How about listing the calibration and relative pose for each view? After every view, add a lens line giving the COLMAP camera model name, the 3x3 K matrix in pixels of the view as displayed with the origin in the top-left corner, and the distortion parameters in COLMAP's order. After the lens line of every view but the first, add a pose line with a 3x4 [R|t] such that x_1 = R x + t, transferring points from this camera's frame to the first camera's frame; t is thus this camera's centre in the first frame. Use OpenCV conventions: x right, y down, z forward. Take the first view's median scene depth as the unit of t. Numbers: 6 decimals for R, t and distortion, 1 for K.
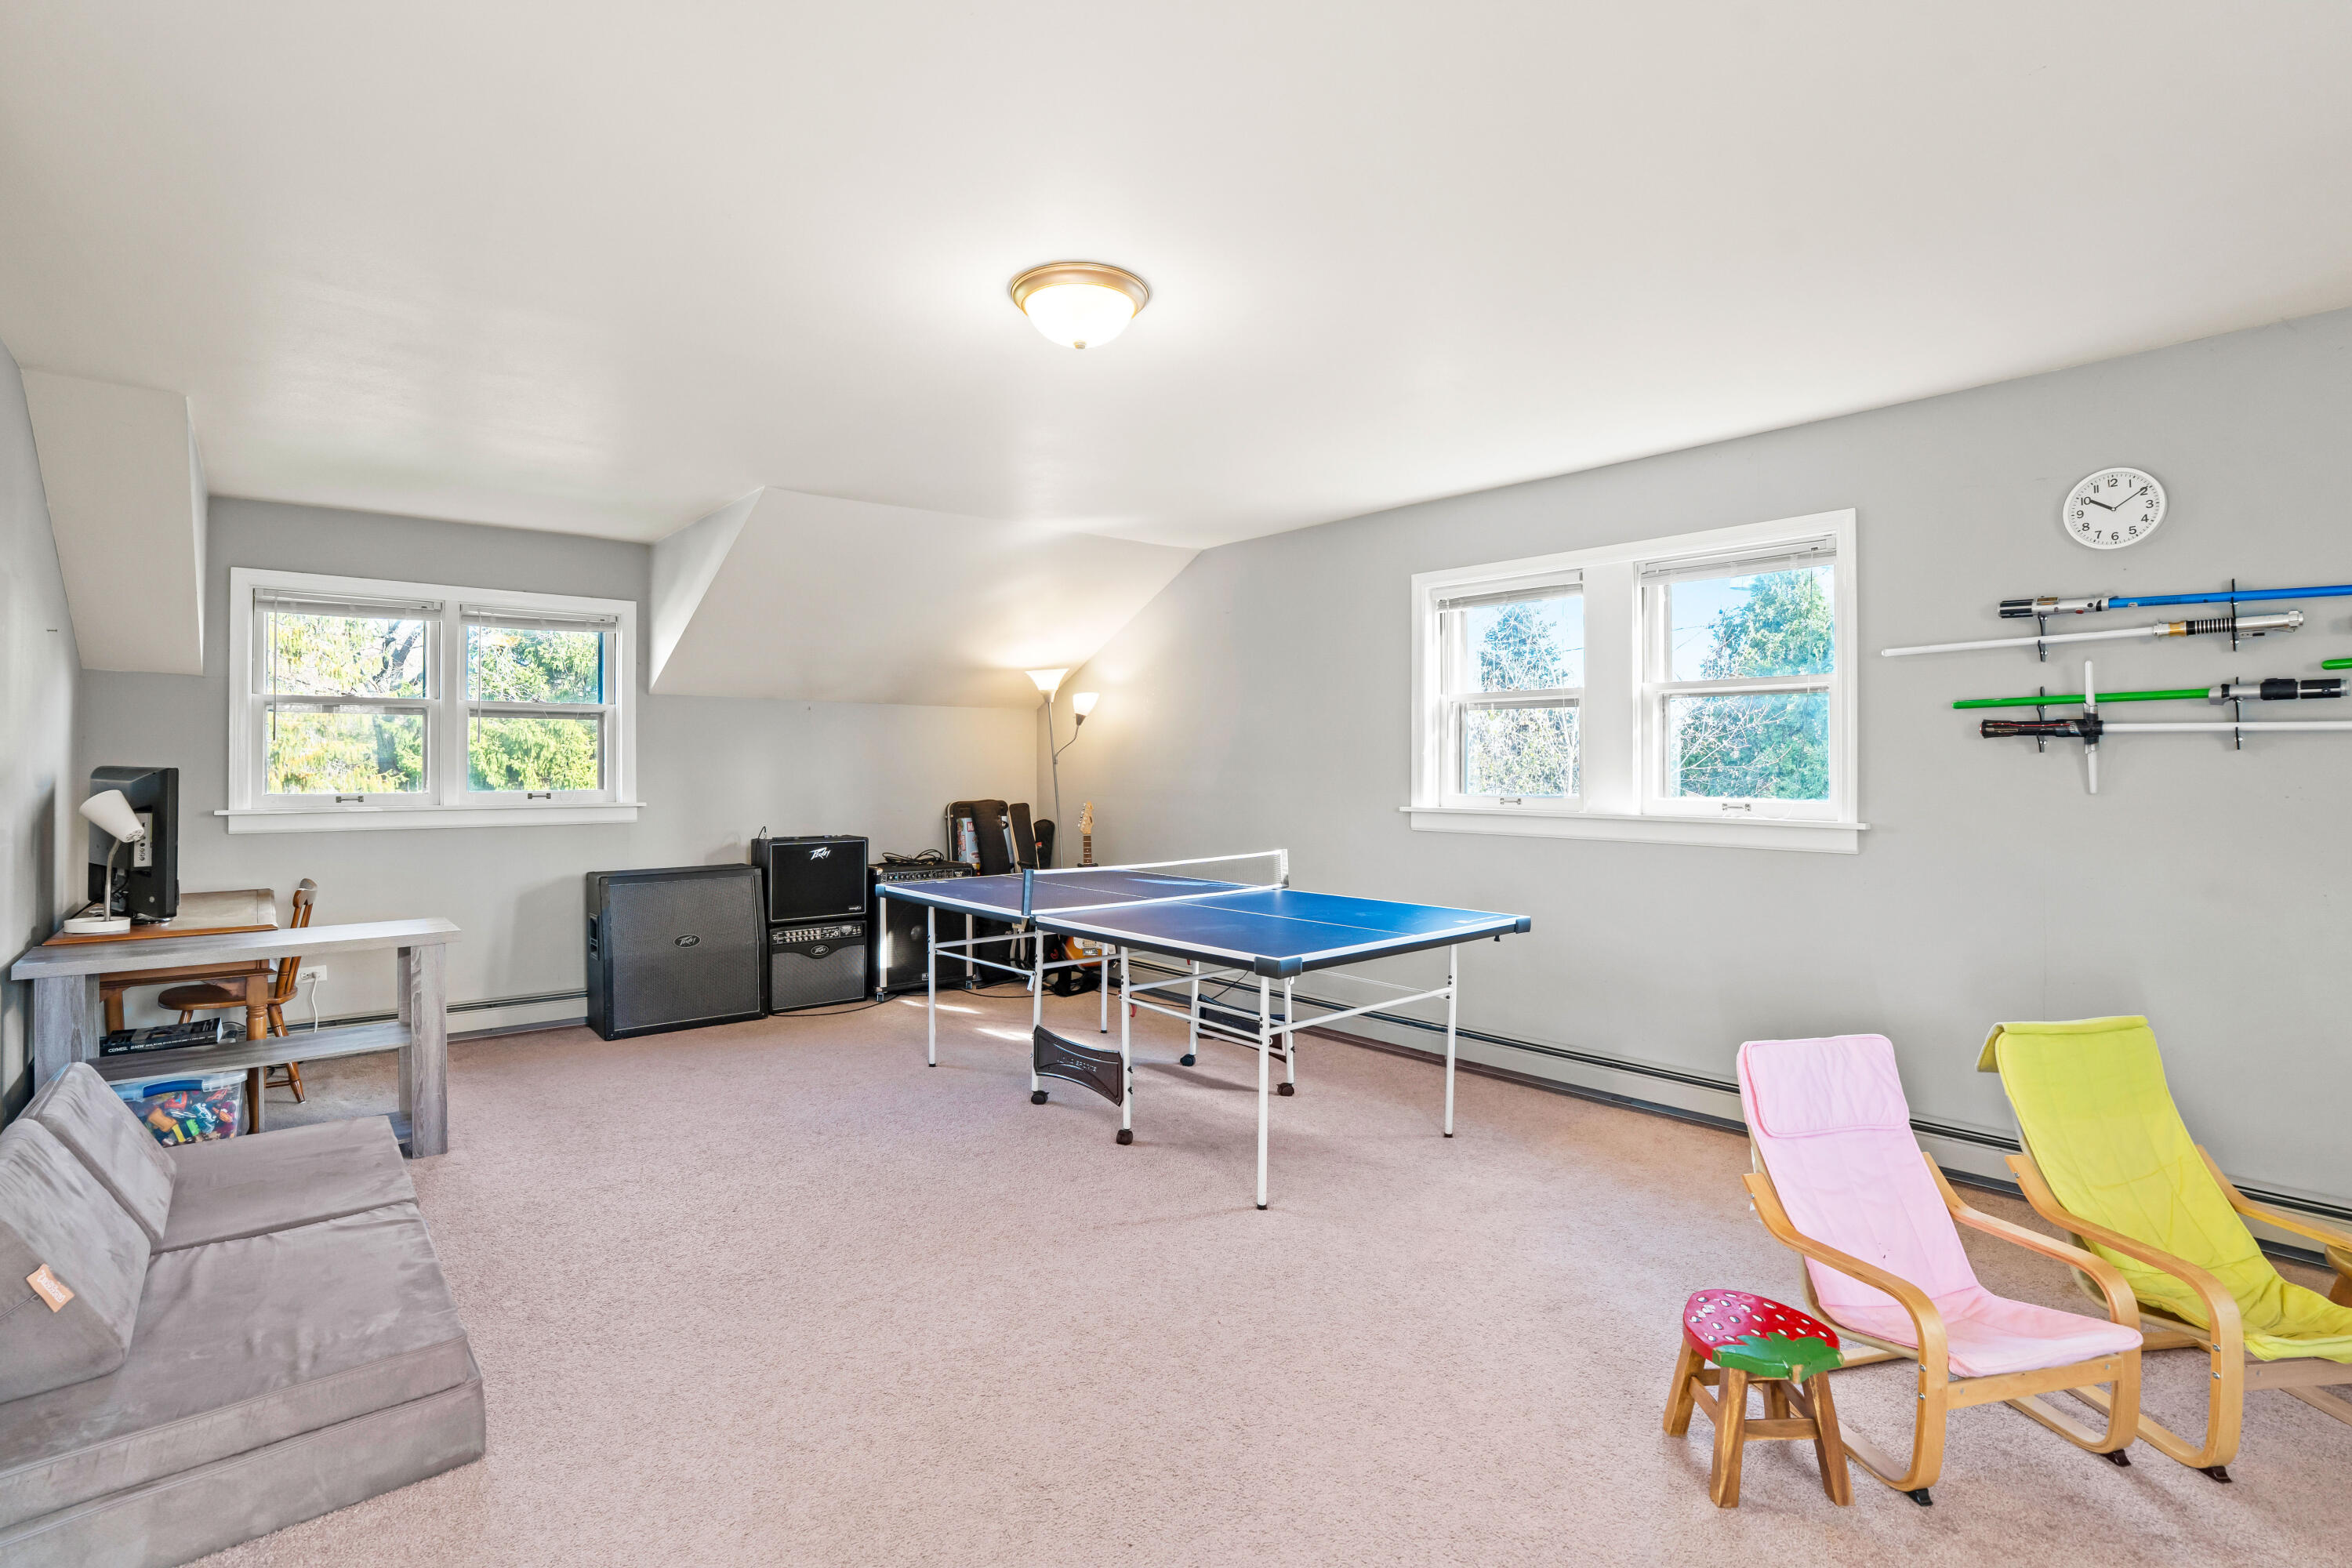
lens RADIAL K [[1097.8, 0, 1176.0], [0, 1097.8, 784.0], [0, 0, 1]] dist [-0.030378, 0.015439]
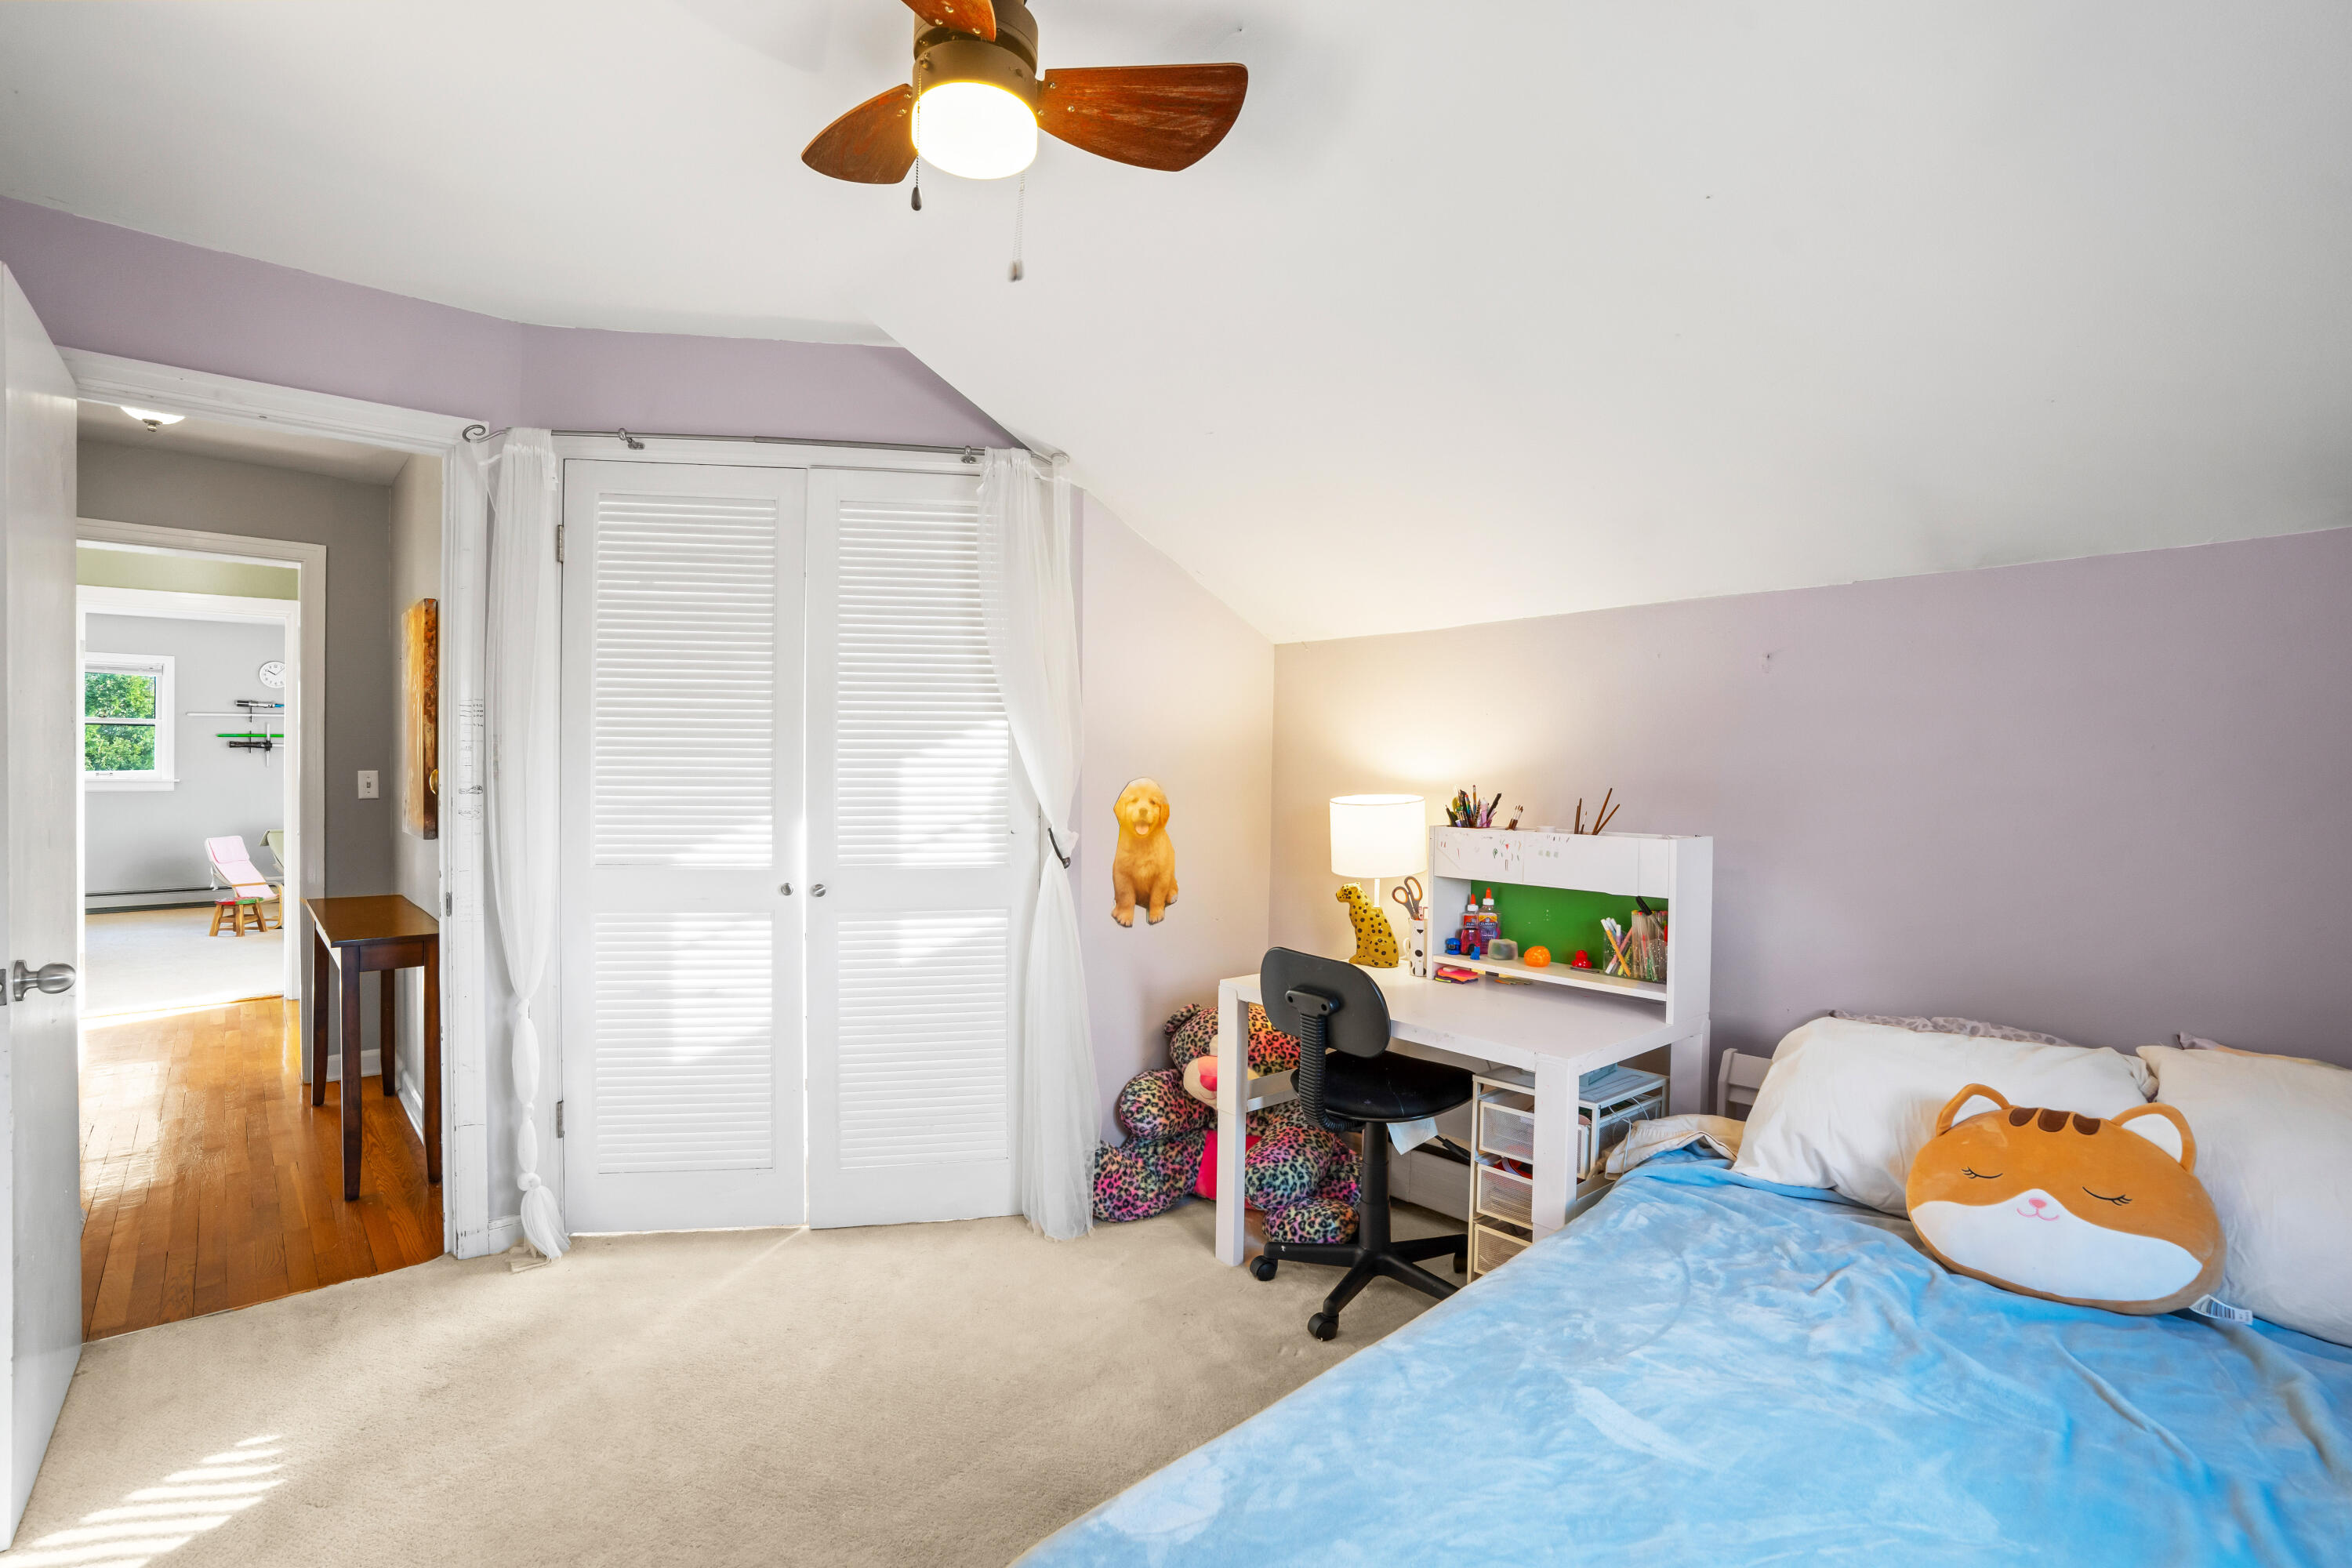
lens RADIAL K [[1097.8, 0, 1176.0], [0, 1097.8, 784.0], [0, 0, 1]] dist [-0.030378, 0.015439]
pose [[0.014726, -0.008497, 0.999855, -2.083865], [0.007804, 0.999934, 0.008383, 0.049184], [-0.999861, 0.007680, 0.014791, -1.537122]]
